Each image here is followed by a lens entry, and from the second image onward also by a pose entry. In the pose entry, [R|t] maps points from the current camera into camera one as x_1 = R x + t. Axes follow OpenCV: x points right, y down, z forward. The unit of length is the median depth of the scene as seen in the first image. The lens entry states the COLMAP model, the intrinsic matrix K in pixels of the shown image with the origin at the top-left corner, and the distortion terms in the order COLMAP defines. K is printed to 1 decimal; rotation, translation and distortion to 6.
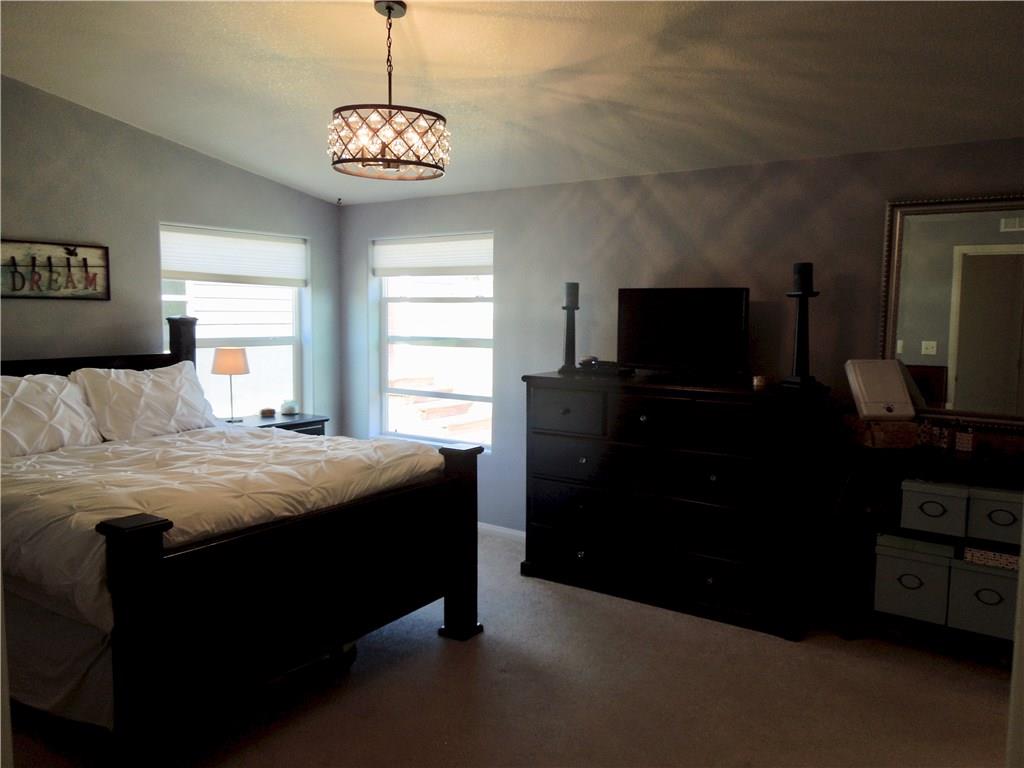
lens RADIAL K [[775.0, 0, 529.0], [0, 775.0, 383.9], [0, 0, 1]] dist [0.002512, 0.003851]
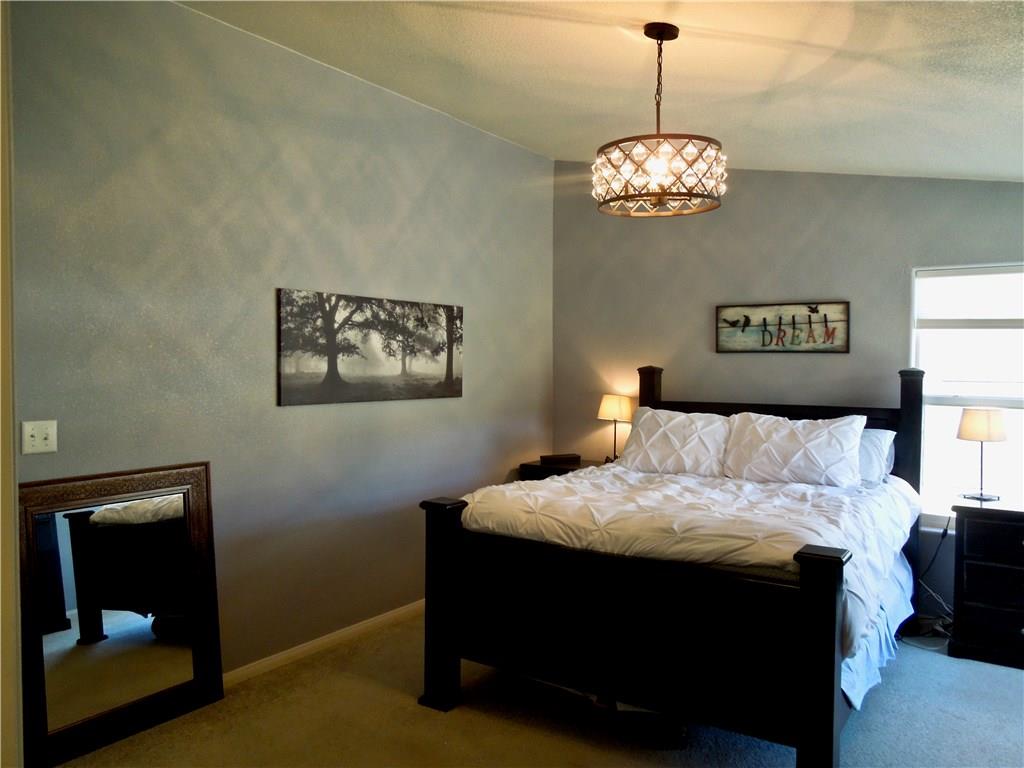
lens RADIAL K [[775.0, 0, 529.0], [0, 775.0, 383.9], [0, 0, 1]] dist [0.002512, 0.003851]
pose [[0.017564, 0.018578, -0.999673, 0.511723], [-0.103549, 0.994485, 0.016662, -0.043797], [0.994469, 0.103223, 0.019391, 0.607976]]
